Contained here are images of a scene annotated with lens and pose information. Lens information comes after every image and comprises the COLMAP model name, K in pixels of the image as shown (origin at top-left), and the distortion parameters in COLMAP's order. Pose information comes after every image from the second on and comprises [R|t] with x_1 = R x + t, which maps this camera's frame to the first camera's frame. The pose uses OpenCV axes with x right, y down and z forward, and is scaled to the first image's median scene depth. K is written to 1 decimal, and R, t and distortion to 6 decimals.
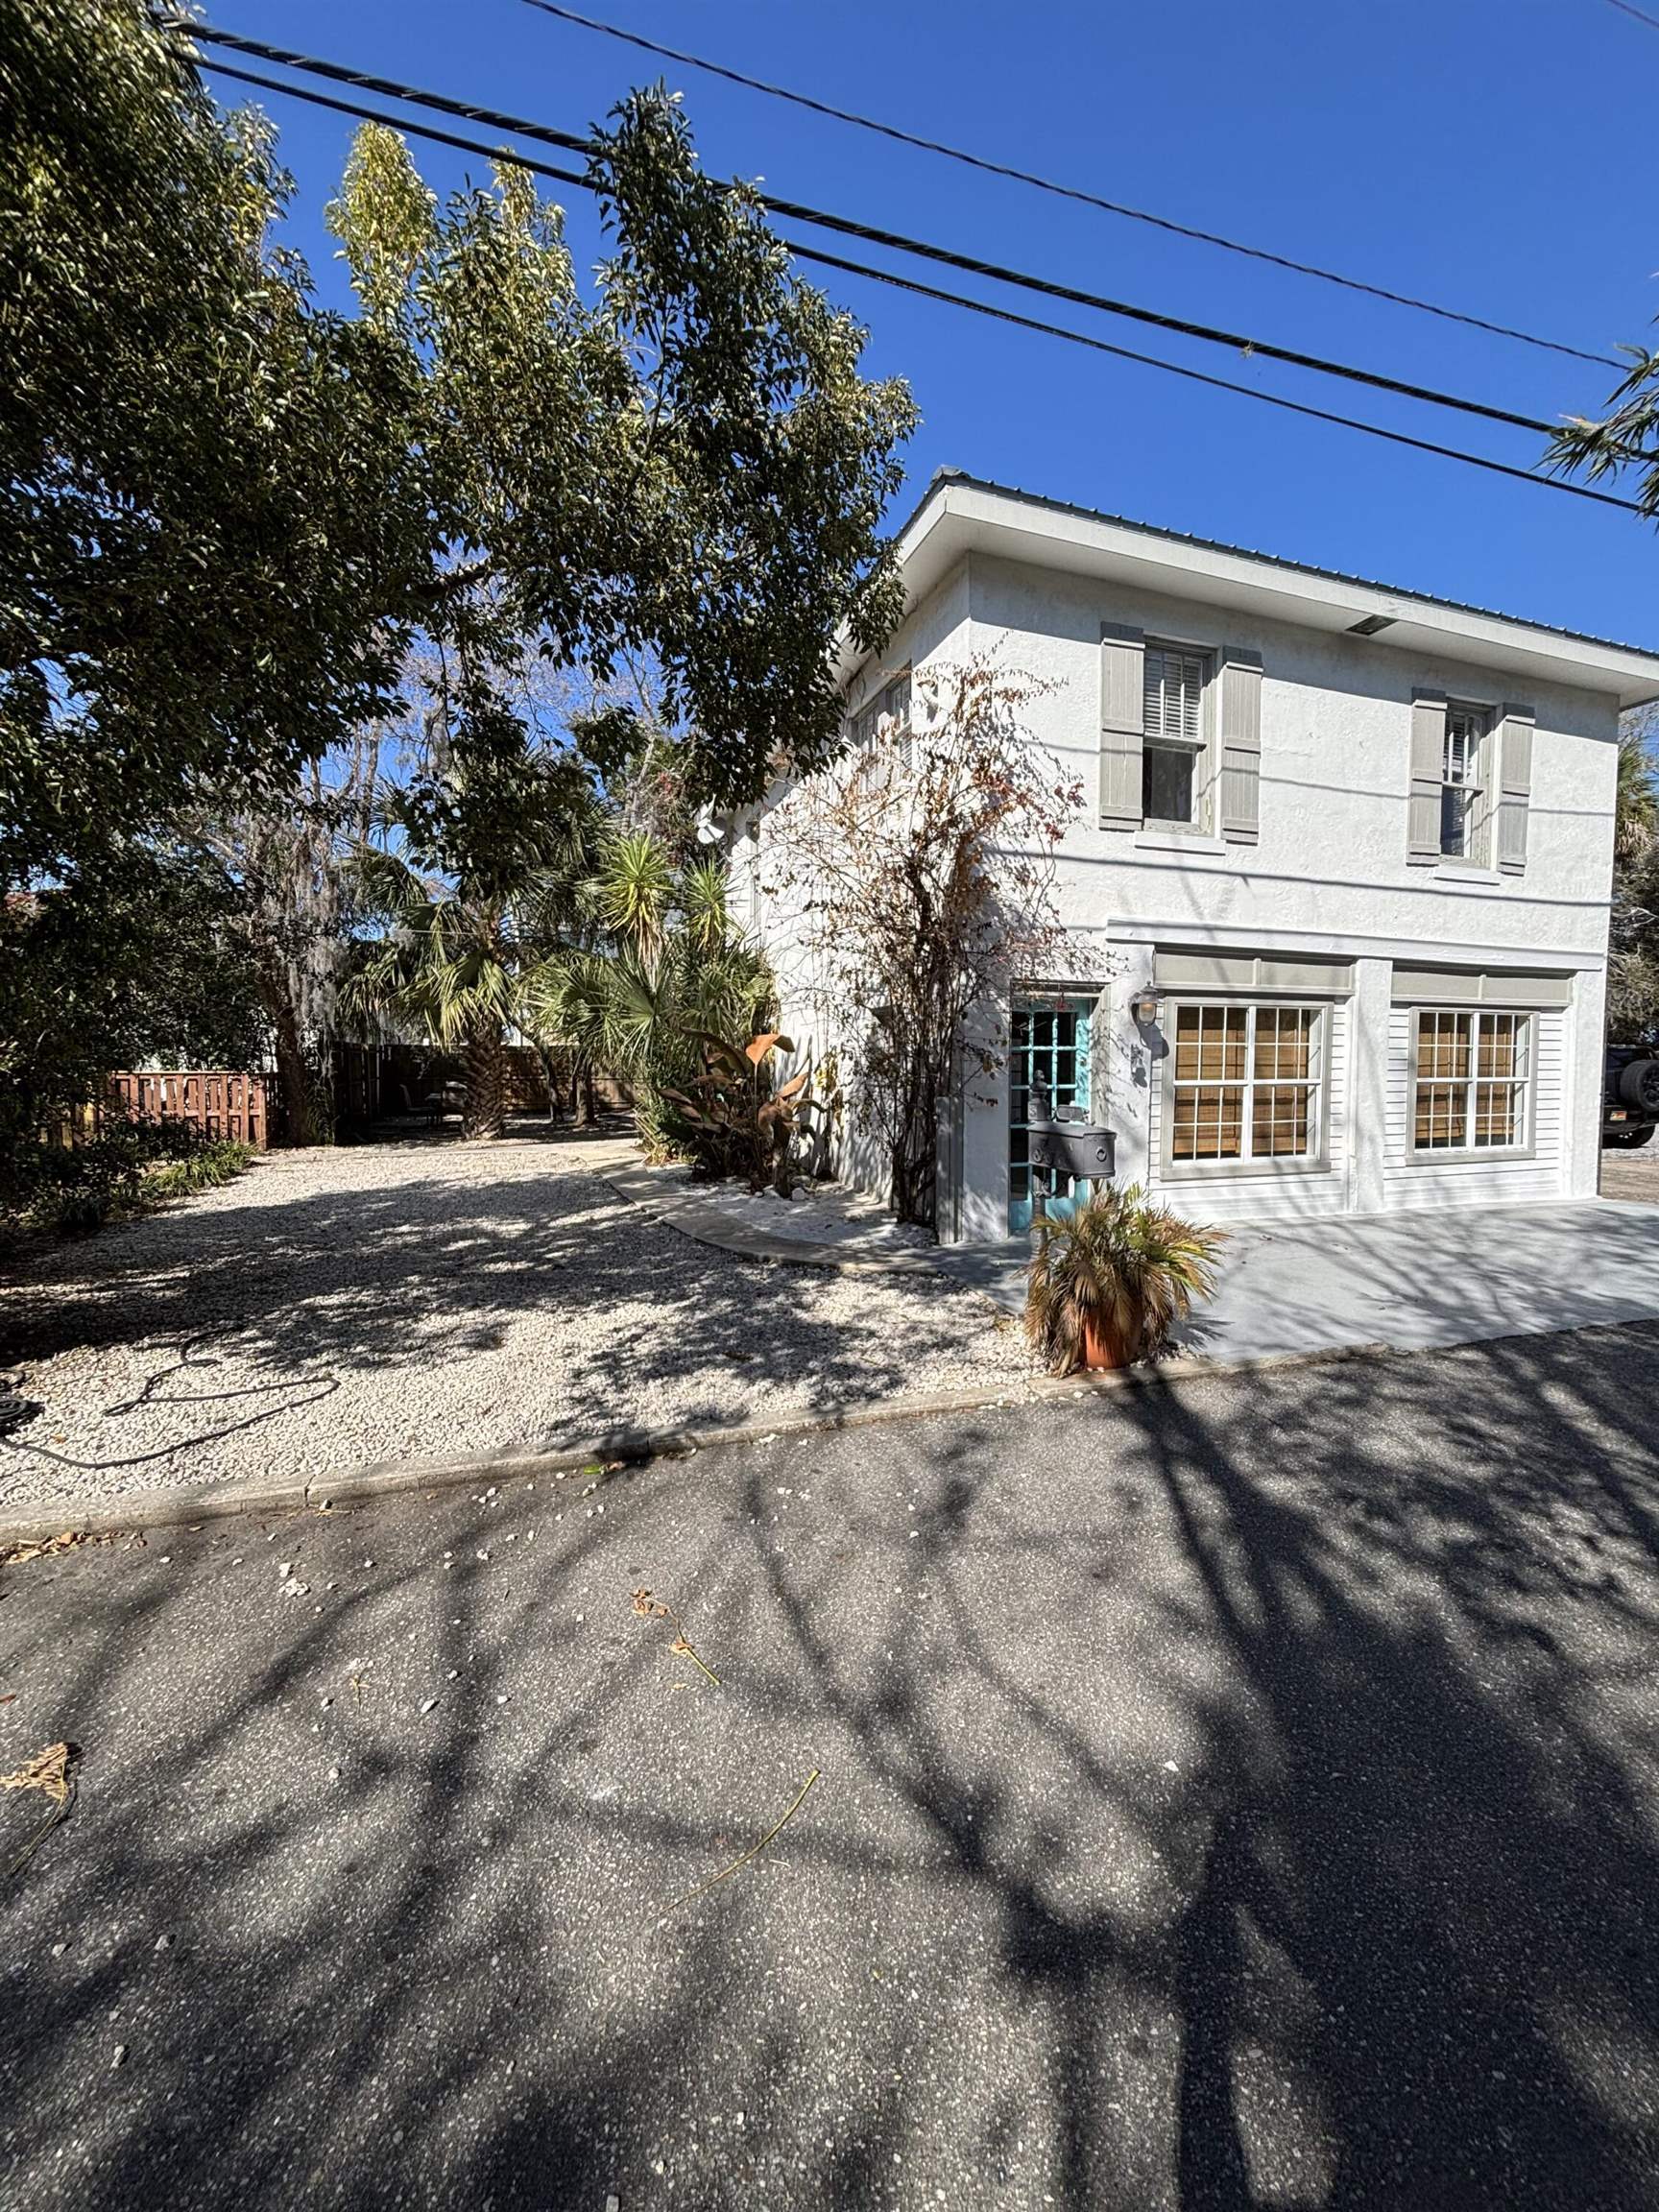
lens RADIAL K [[891.5, 0, 833.0], [0, 891.5, 1101.4], [0, 0, 1]] dist [-0.003435, 0.000146]
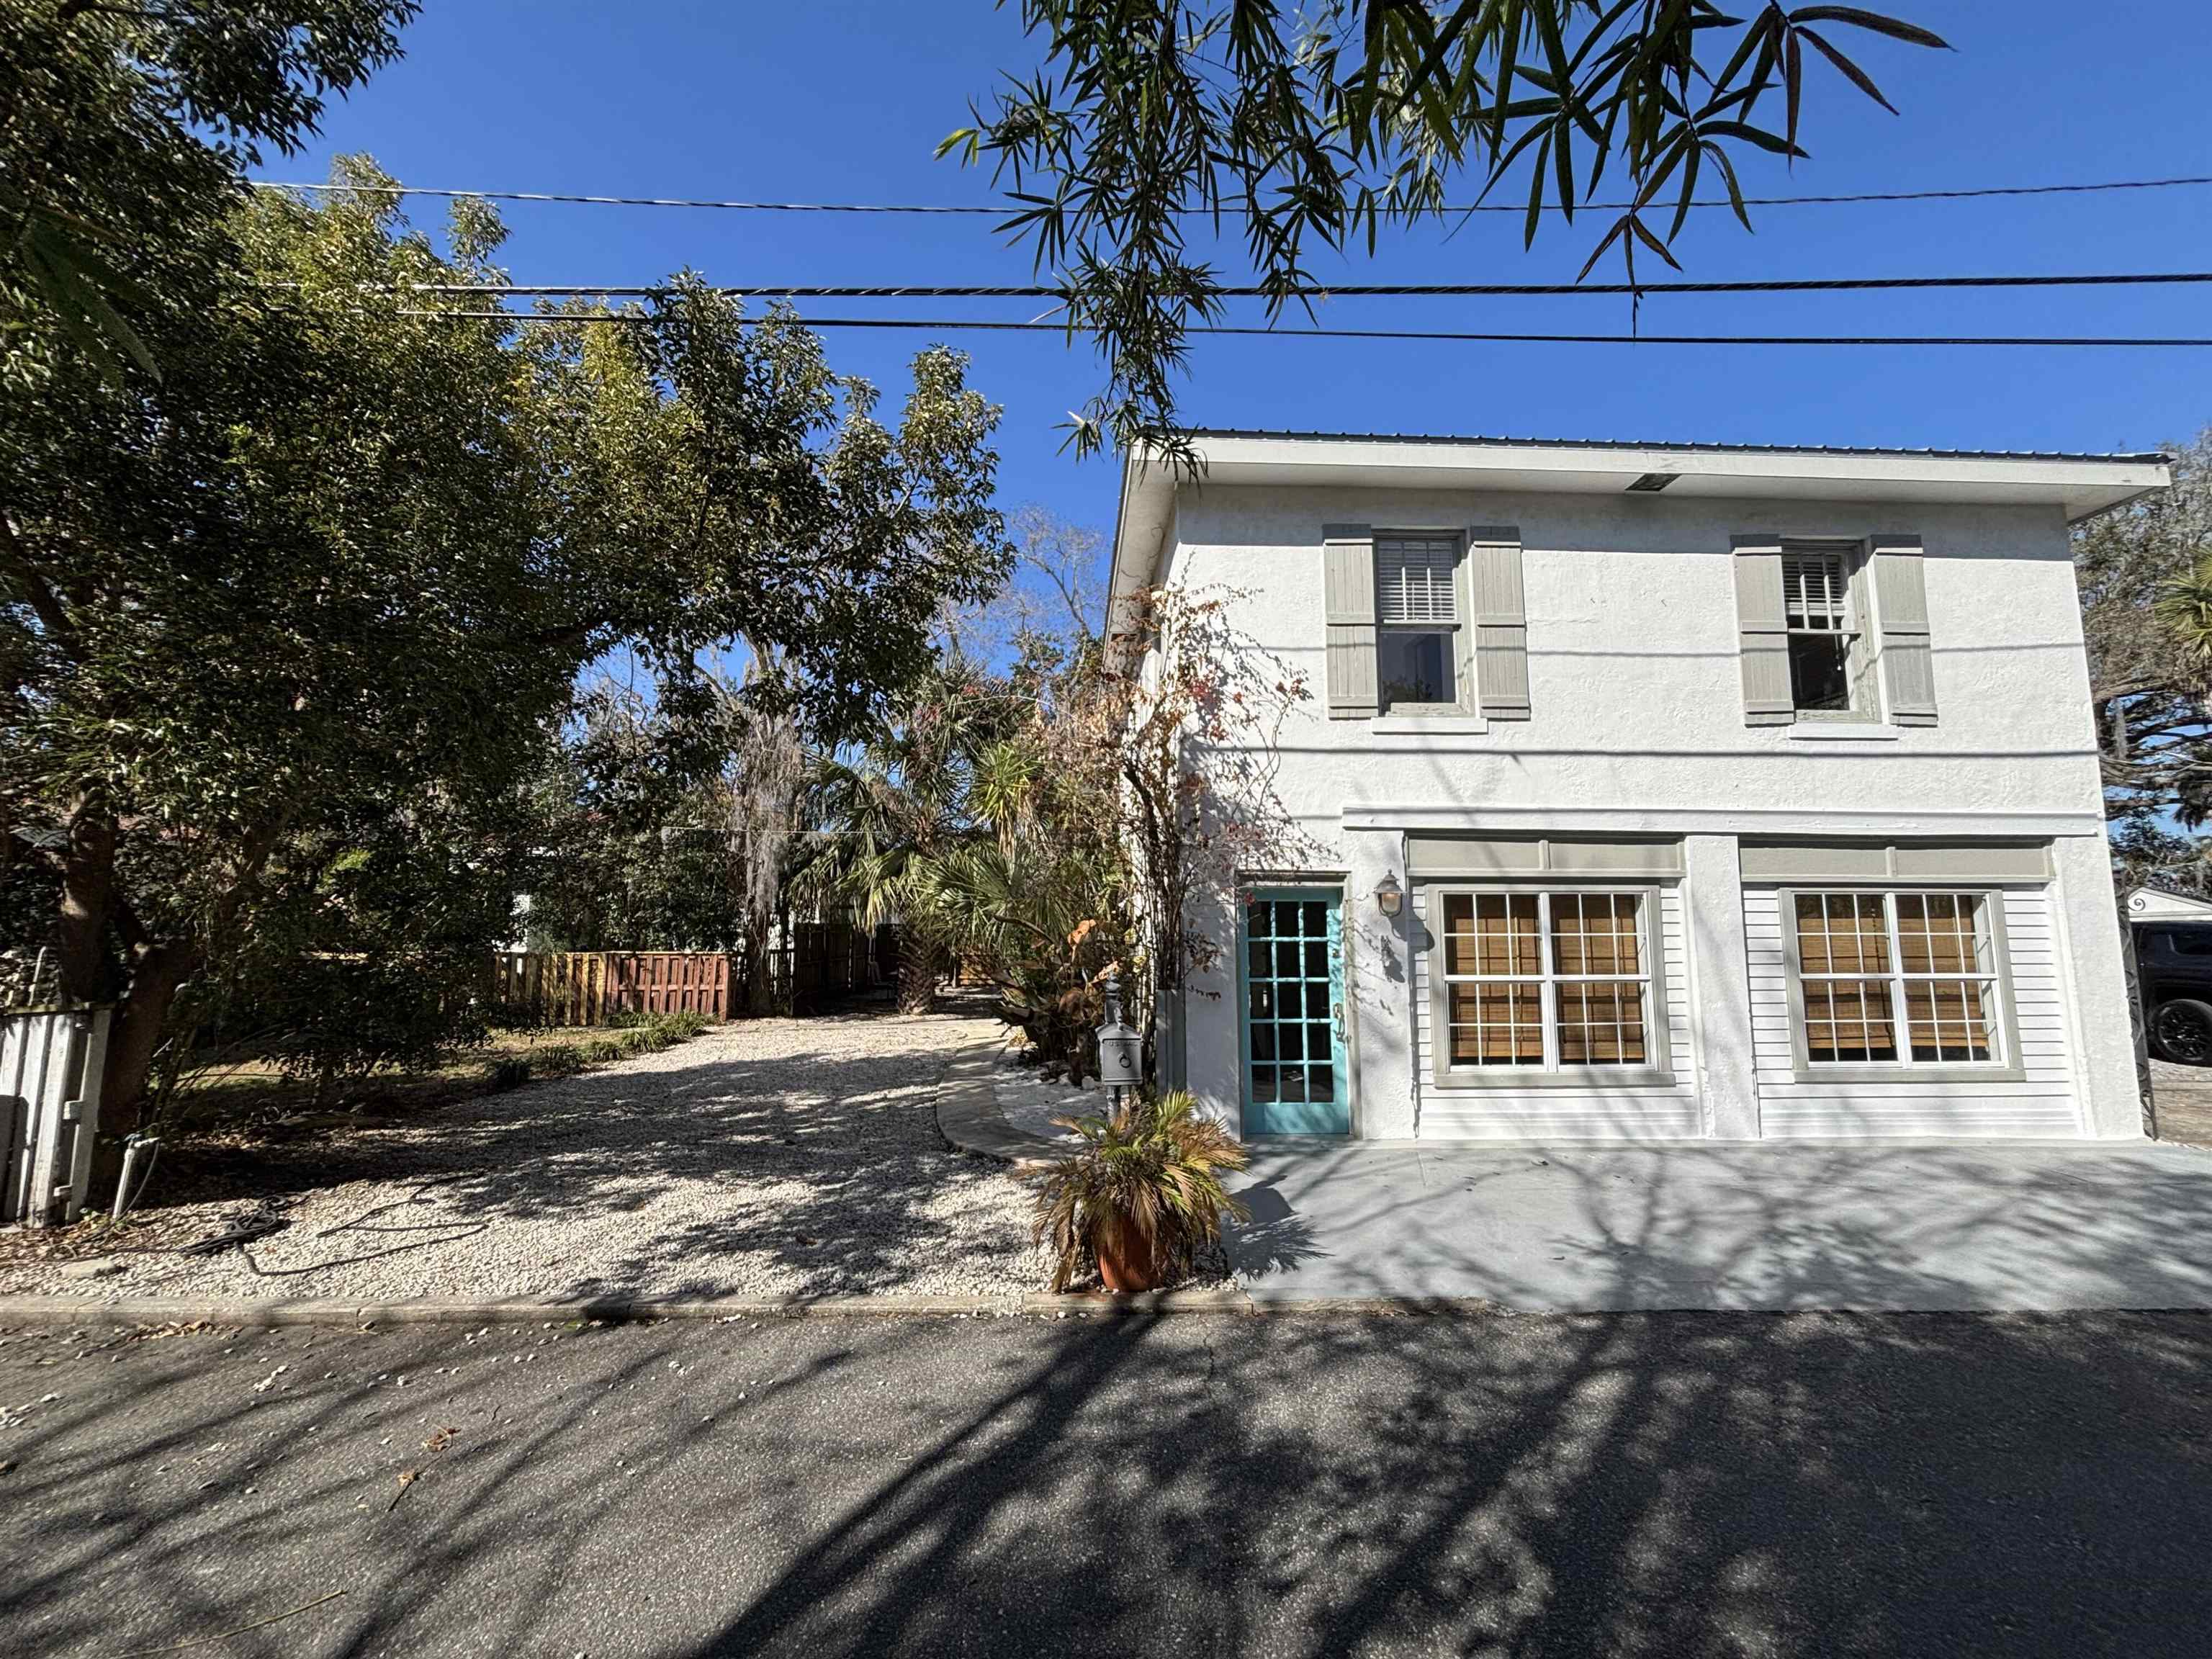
lens RADIAL K [[900.3, 0, 1104.0], [0, 900.3, 826.8], [0, 0, 1]] dist [-0.000919, -0.000562]
pose [[0.954244, -0.035971, -0.296857, 0.331903], [-0.012752, 0.986940, -0.160582, -0.021304], [0.298756, 0.157020, 0.941323, -0.000830]]
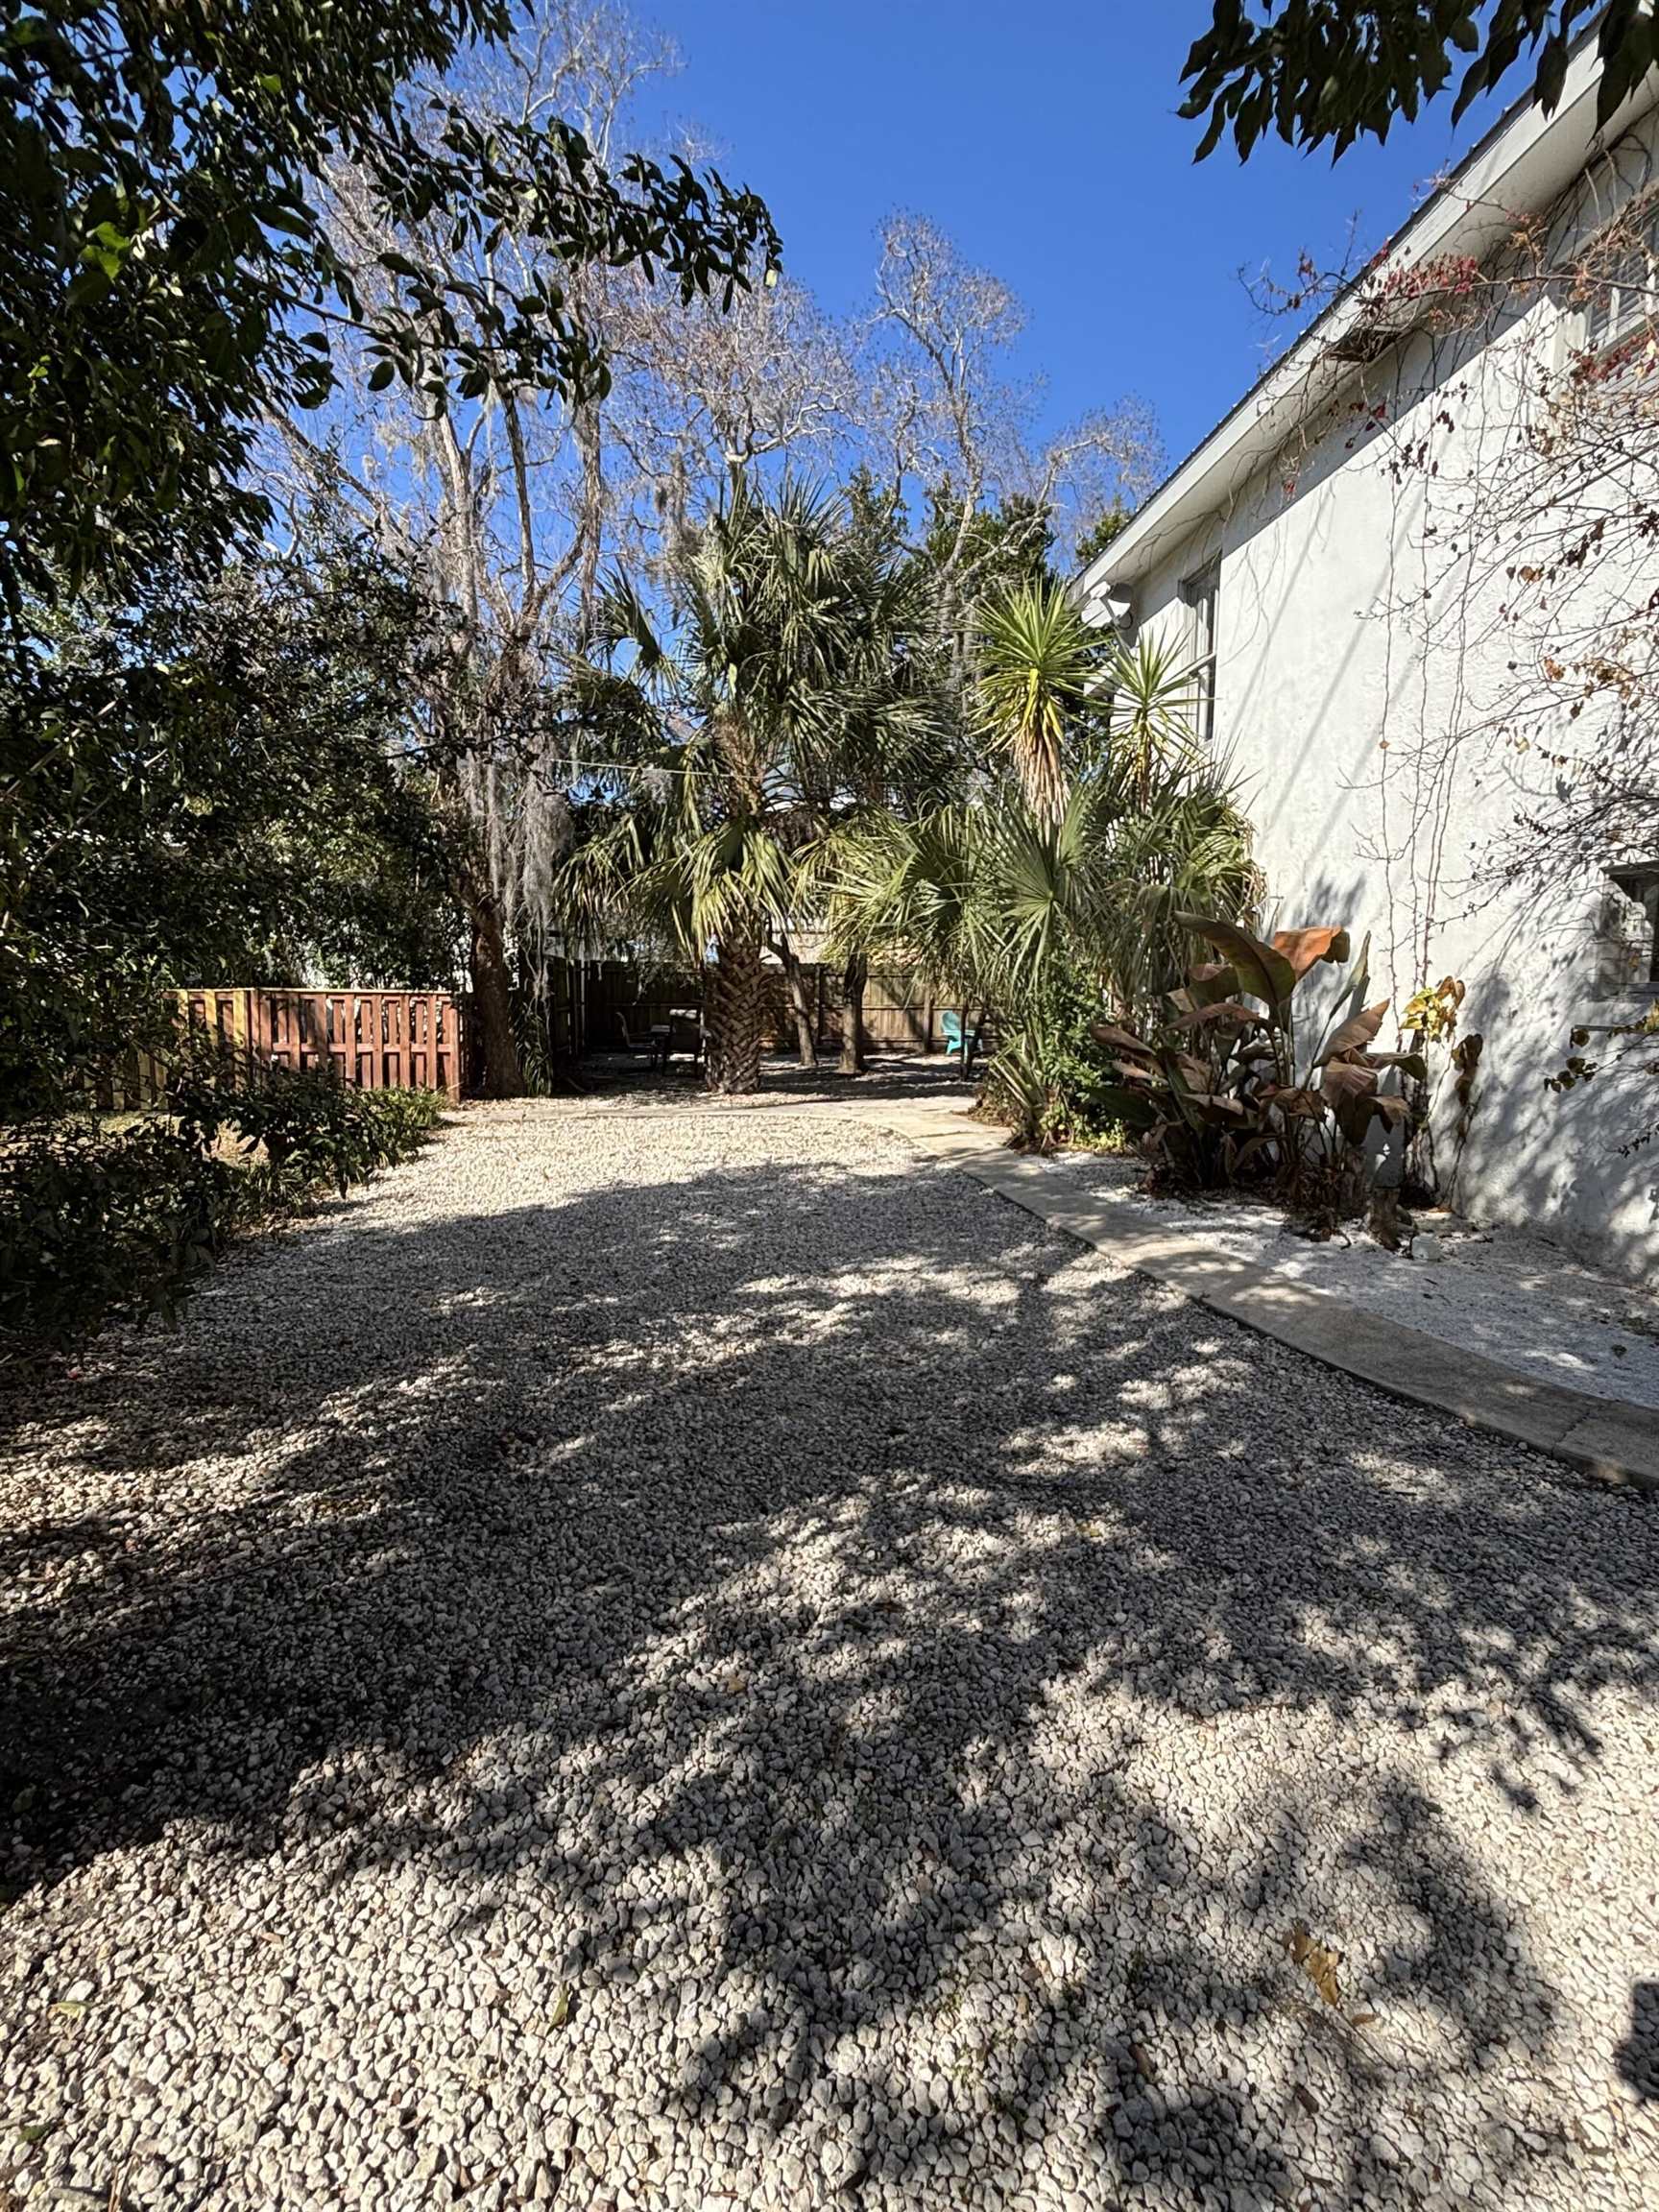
lens RADIAL K [[1044.8, 0, 845.8], [0, 1044.8, 1094.8], [0, 0, 1]] dist [-0.000140, 0.001155]
pose [[0.983415, 0.025851, -0.179520, -0.311862], [-0.016708, 0.998494, 0.052257, 0.000418], [0.180601, -0.048391, 0.982365, 0.398985]]
